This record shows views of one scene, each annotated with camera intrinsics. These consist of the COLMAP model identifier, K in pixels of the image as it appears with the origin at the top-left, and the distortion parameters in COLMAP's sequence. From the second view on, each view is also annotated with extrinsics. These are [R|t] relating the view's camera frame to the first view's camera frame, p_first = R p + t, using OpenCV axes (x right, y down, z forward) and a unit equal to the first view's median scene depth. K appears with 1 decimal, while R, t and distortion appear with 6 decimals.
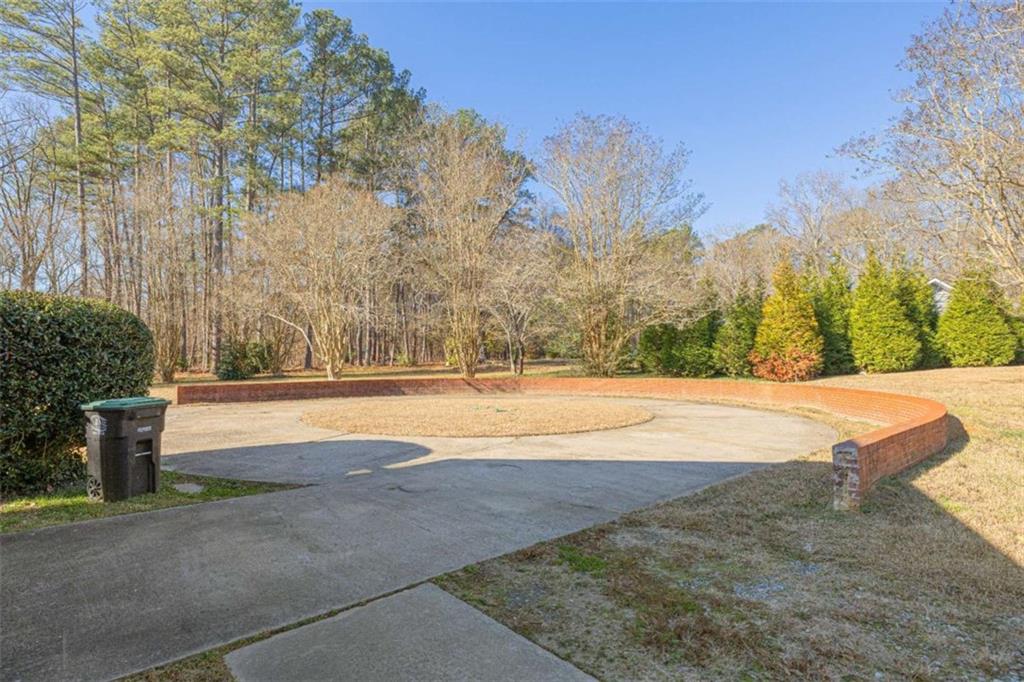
lens RADIAL K [[542.7, 0, 512.0], [0, 542.7, 341.0], [0, 0, 1]] dist [0.000354, 0.000235]
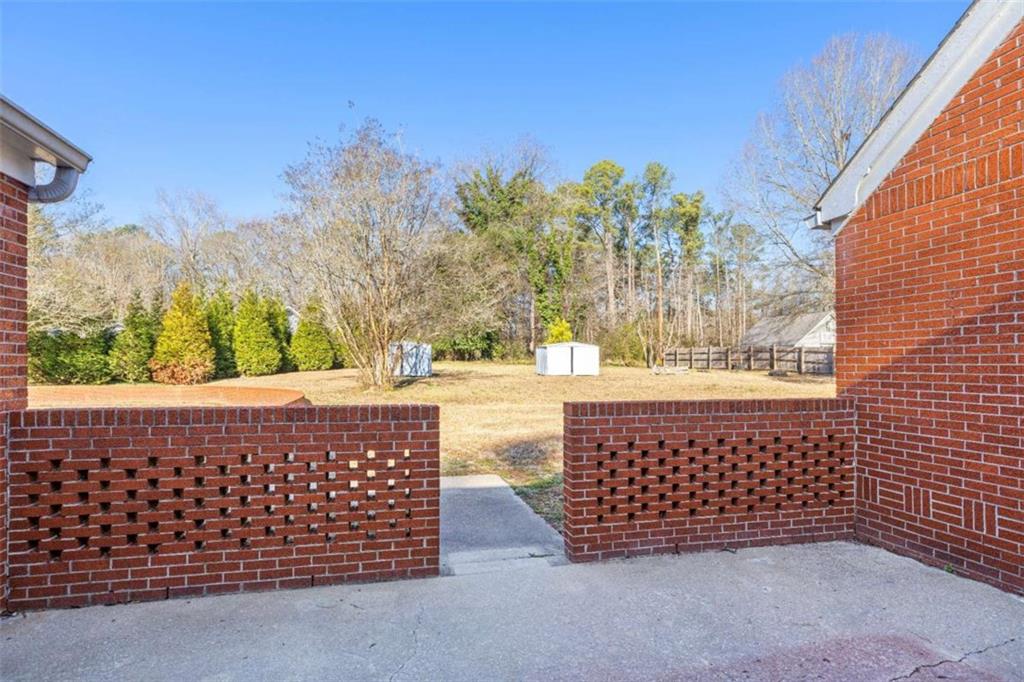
lens RADIAL K [[541.9, 0, 512.0], [0, 541.9, 341.0], [0, 0, 1]] dist [-0.000370, -0.000094]
pose [[0.482477, 0.038186, 0.875076, -0.181205], [-0.027795, 0.999214, -0.028278, -0.007508], [-0.875468, -0.010679, 0.483159, -0.193875]]
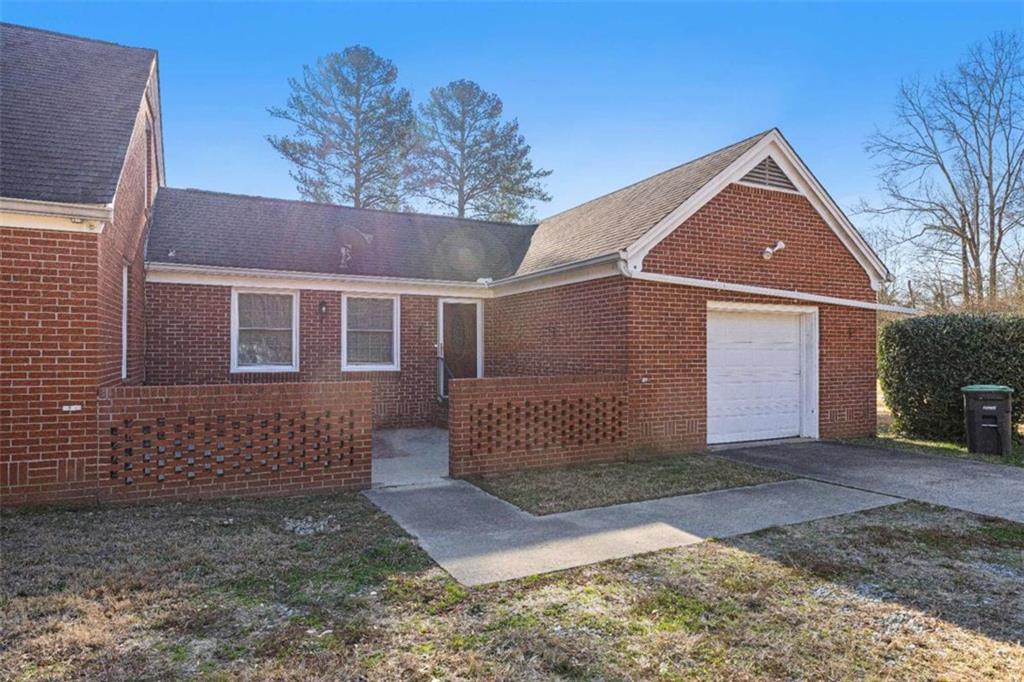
lens RADIAL K [[594.0, 0, 512.0], [0, 594.0, 341.0], [0, 0, 1]] dist [0.000174, 0.000055]
pose [[-0.252097, -0.014874, -0.967588, 0.556773], [0.026165, 0.999412, -0.022180, -0.004007], [0.967348, -0.030909, -0.251559, 0.099464]]
